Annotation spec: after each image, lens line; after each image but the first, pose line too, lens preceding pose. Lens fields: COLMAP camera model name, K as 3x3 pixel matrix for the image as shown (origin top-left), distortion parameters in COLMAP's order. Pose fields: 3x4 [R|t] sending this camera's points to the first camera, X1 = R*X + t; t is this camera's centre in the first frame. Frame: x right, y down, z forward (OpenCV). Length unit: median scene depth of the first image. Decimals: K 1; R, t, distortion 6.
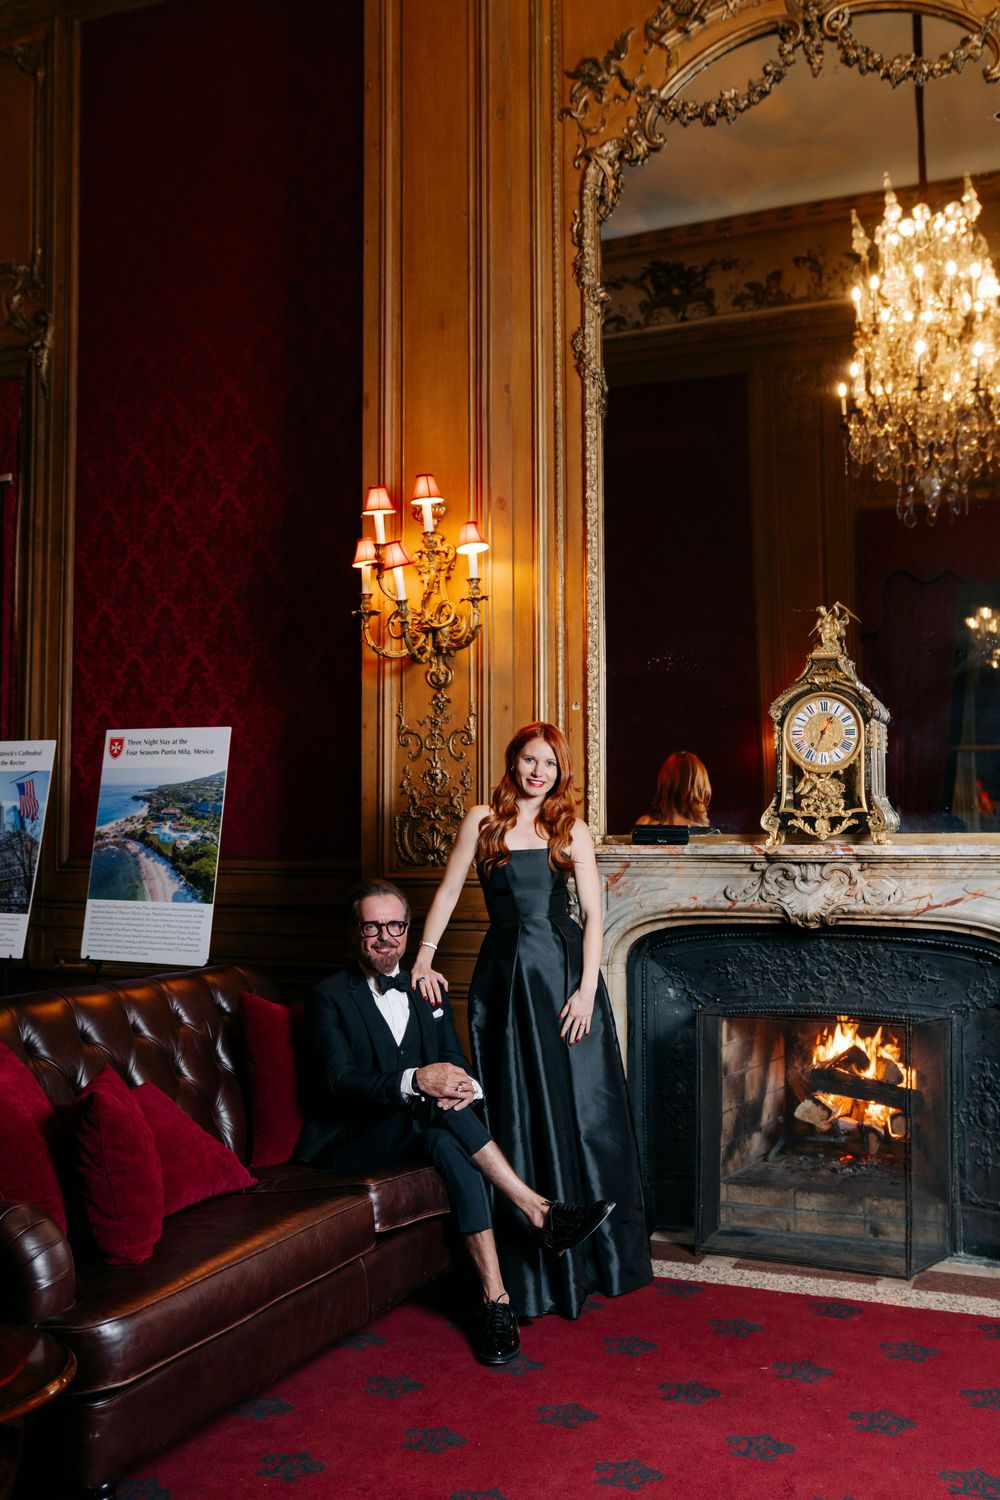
lens RADIAL K [[1355.3, 0, 527.7], [0, 1355.3, 755.9], [0, 0, 1]] dist [-0.024694, 0.028147]
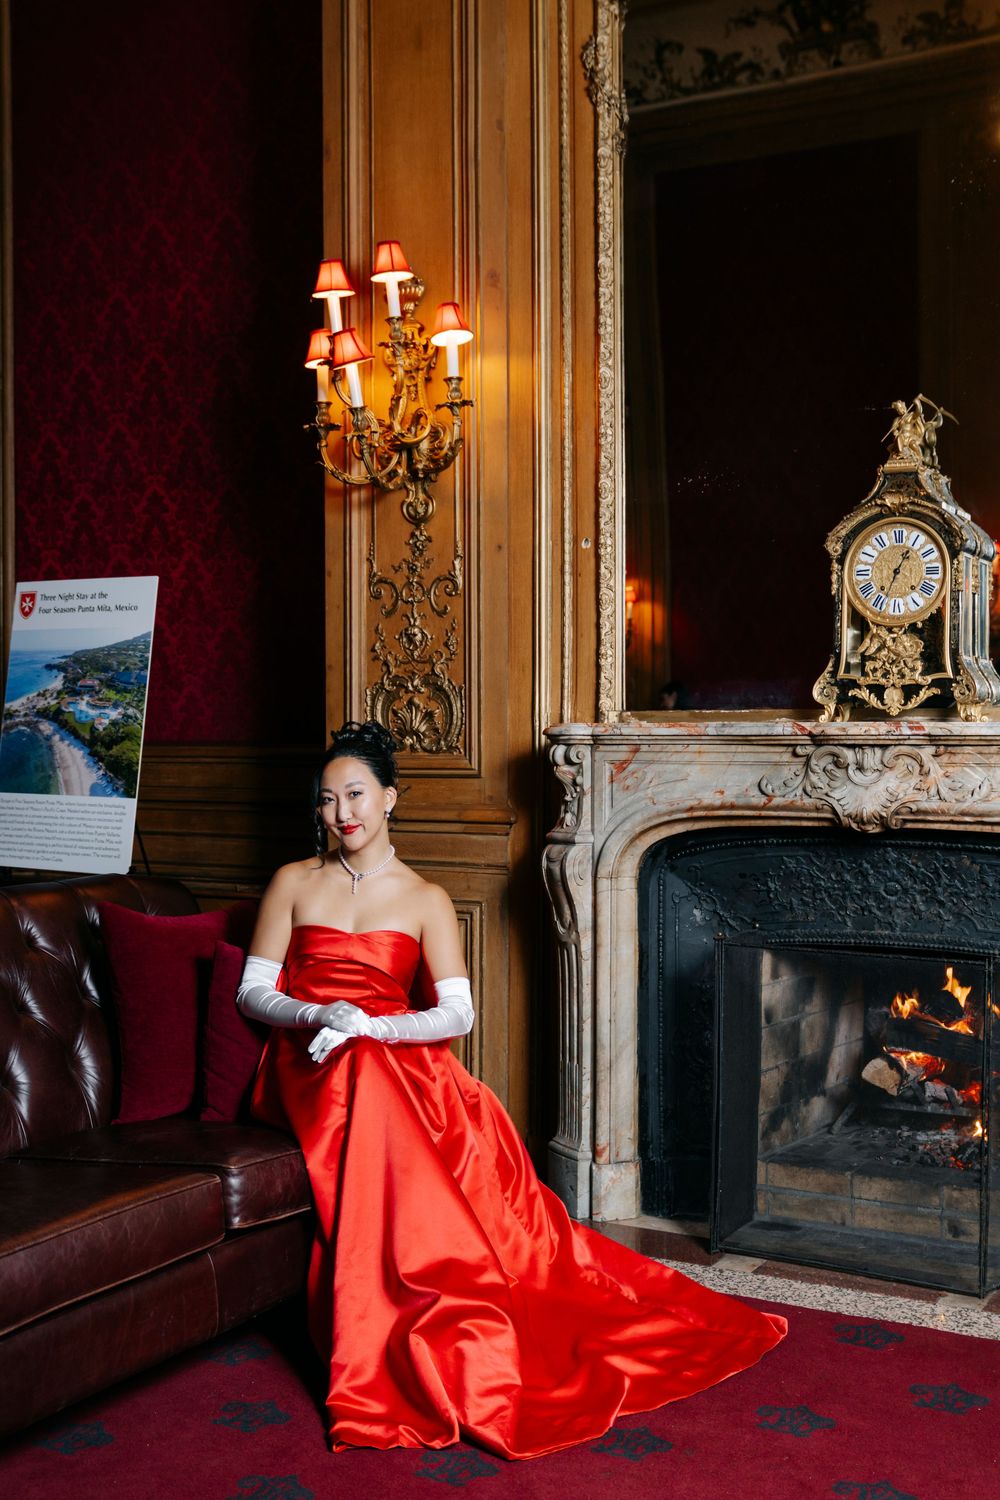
lens RADIAL K [[1614.2, 0, 533.7], [0, 1614.2, 745.3], [0, 0, 1]] dist [-0.020002, 0.040022]
pose [[0.994851, 0.002048, -0.101330, 0.098713], [0.004949, 0.997622, 0.068750, 0.014365], [0.101230, -0.068897, 0.992475, 0.083653]]
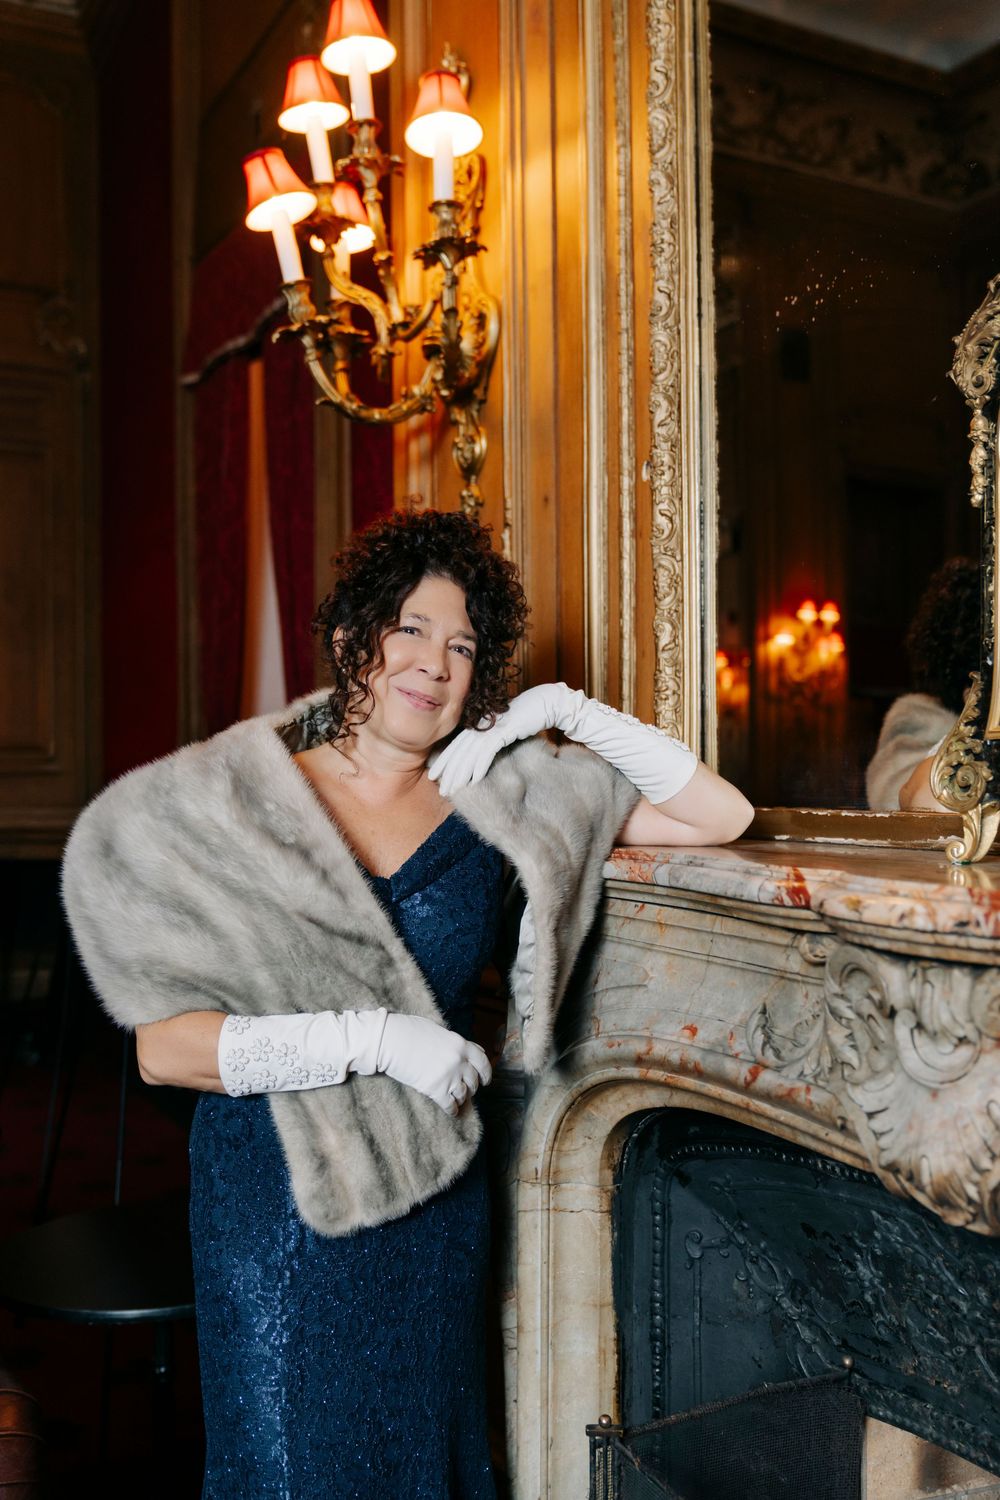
lens RADIAL K [[1458.8, 0, 502.8], [0, 1458.8, 742.1], [0, 0, 1]] dist [-0.019318, -0.008994]
pose [[0.770184, -0.011809, -0.637712, 0.266957], [0.038715, 0.998851, 0.028262, 0.027114], [0.636645, -0.046456, 0.769756, 0.650724]]
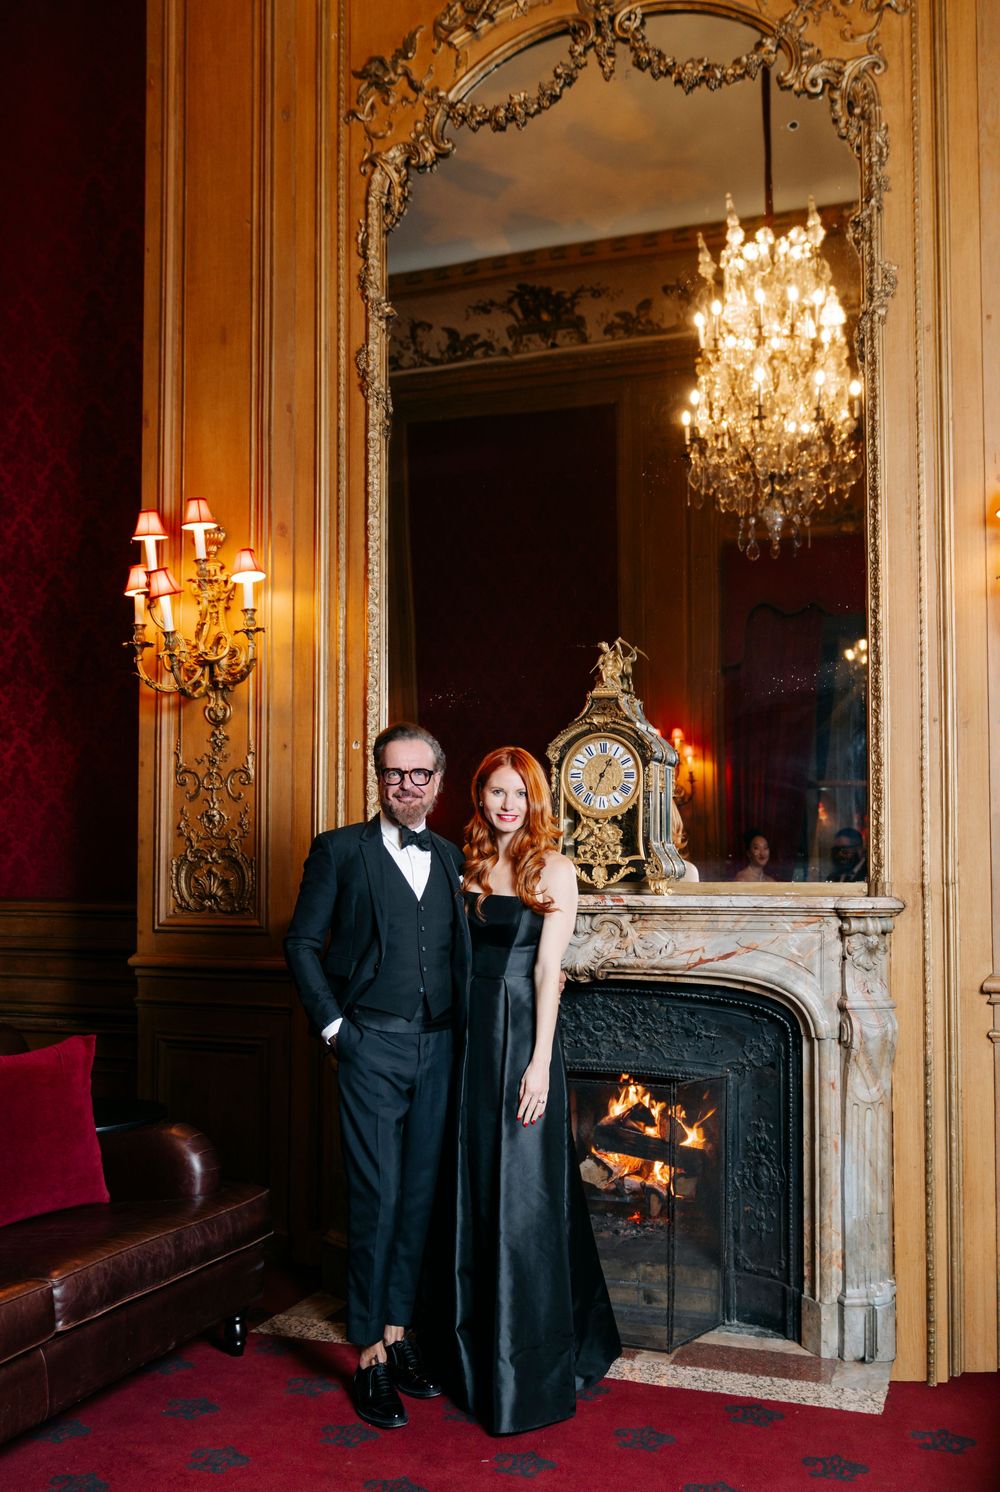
lens RADIAL K [[1349.7, 0, 491.7], [0, 1349.7, 809.0], [0, 0, 1]] dist [-0.023638, 0.027563]
pose [[0.999247, 0.005647, 0.038383, 0.094344], [-0.006299, 0.999837, 0.016906, -0.008418], [-0.038281, -0.017135, 0.999120, 0.051177]]
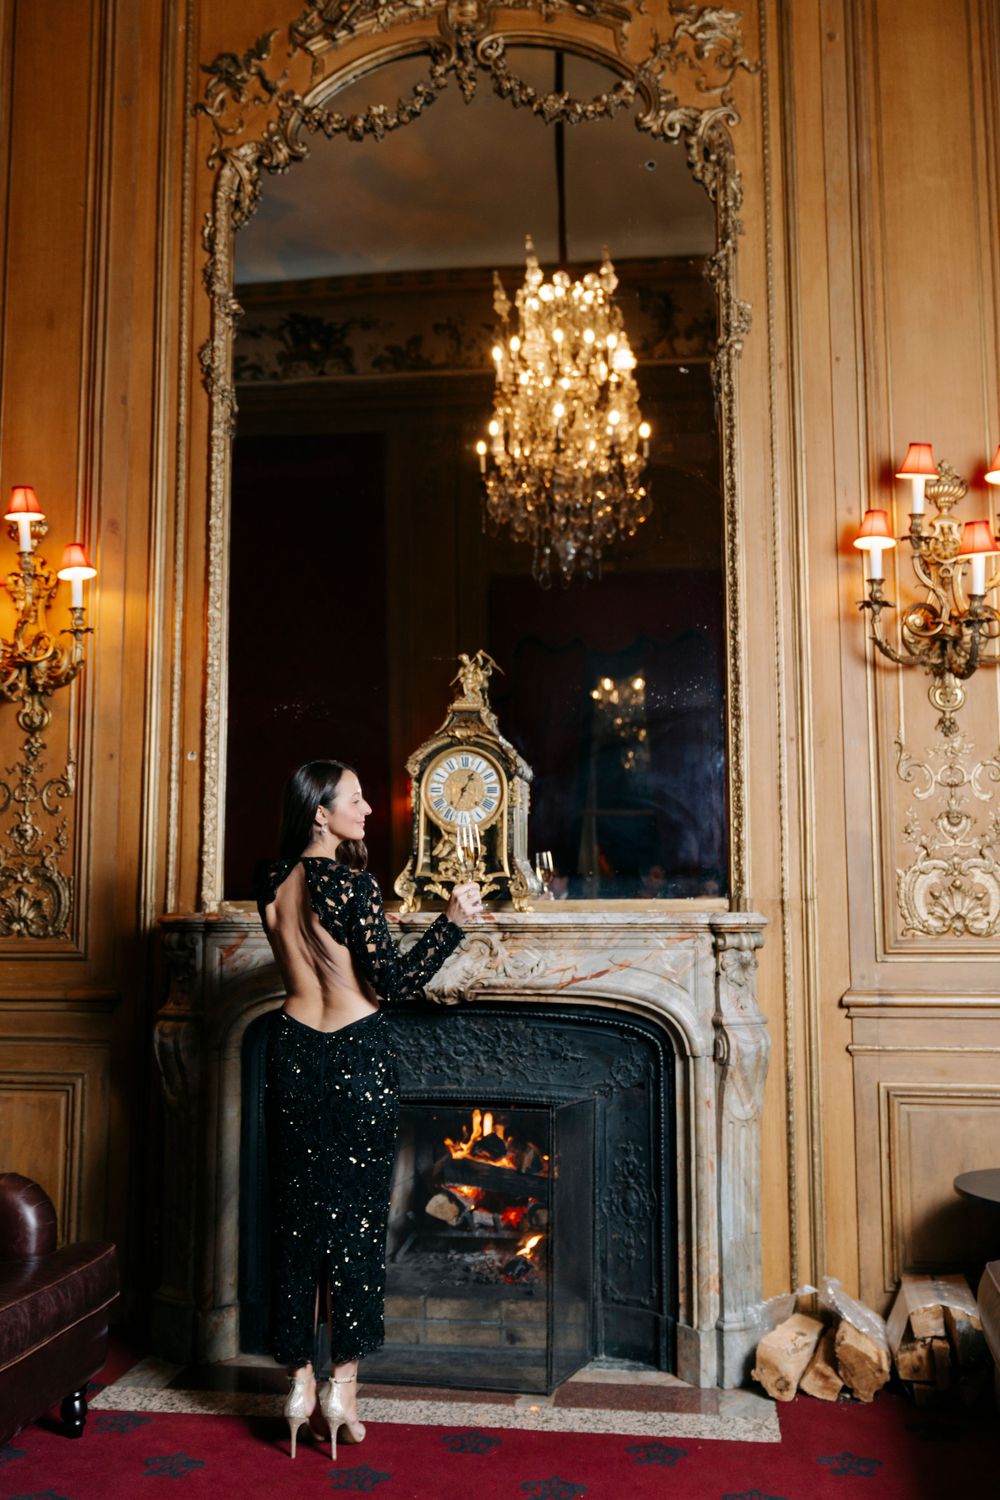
lens RADIAL K [[1342.5, 0, 494.9], [0, 1342.5, 749.4], [0, 0, 1]] dist [-0.017096, 0.008753]
pose [[0.968688, 0.028269, 0.246667, 0.010794], [-0.015432, 0.998431, -0.053824, 0.003584], [-0.247801, 0.048333, 0.967604, 0.095701]]
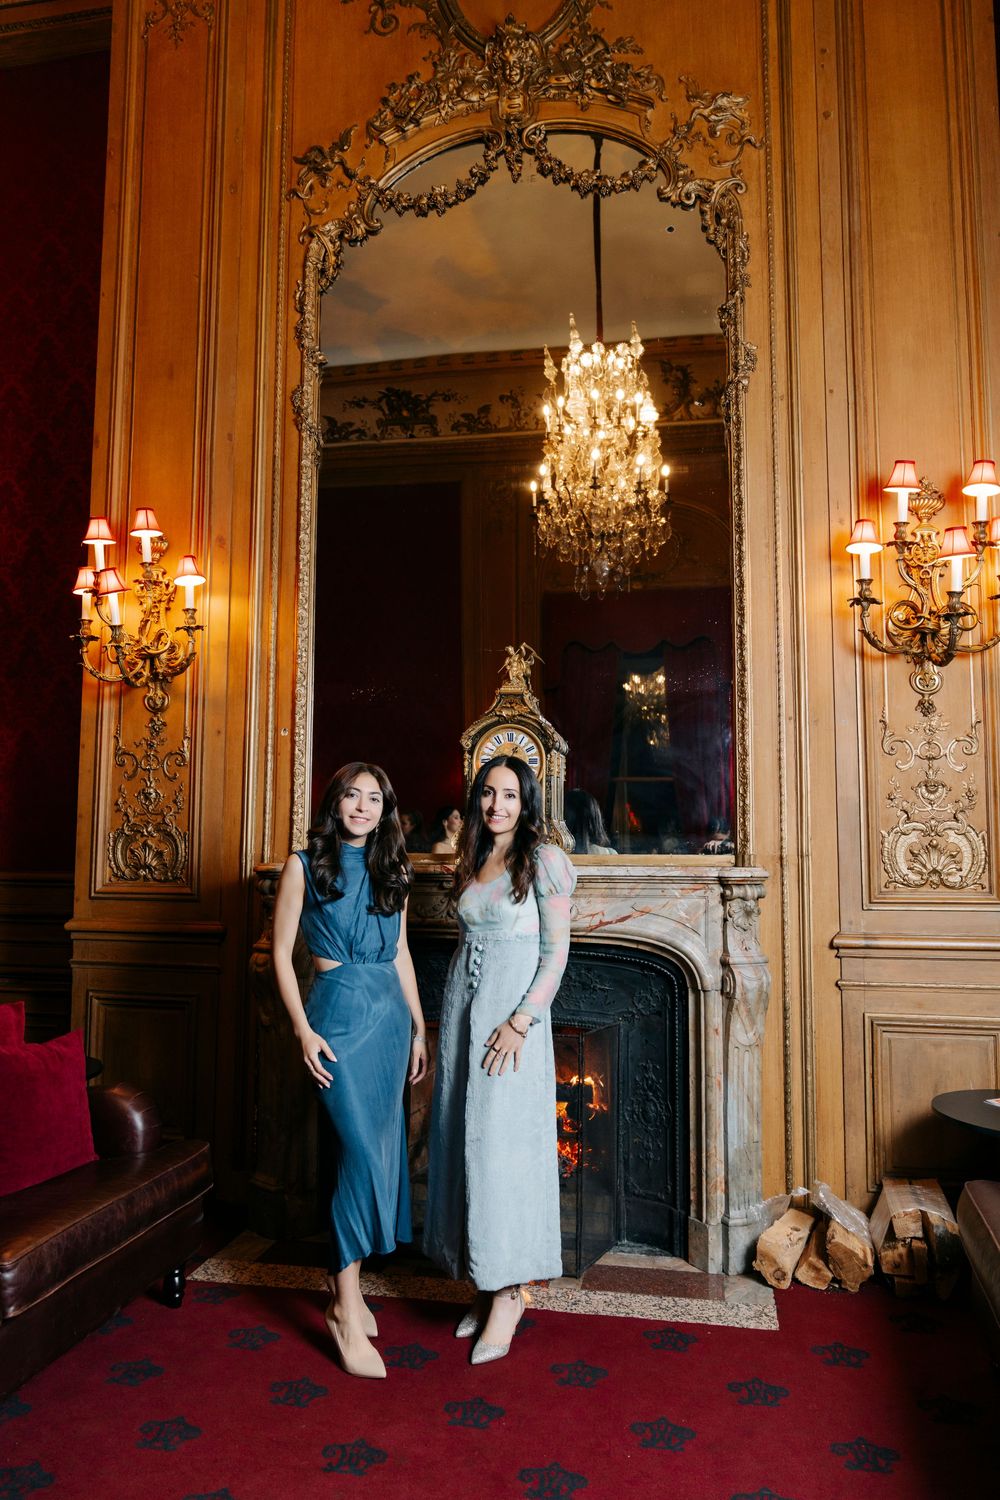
lens RADIAL K [[1020.2, 0, 503.3], [0, 1020.2, 749.6], [0, 0, 1]] dist [-0.031232, 0.017260]
pose [[0.979169, 0.026239, 0.201347, 0.042994], [-0.019497, 0.999183, -0.035394, 0.002295], [-0.202111, 0.030731, 0.978880, 0.176029]]
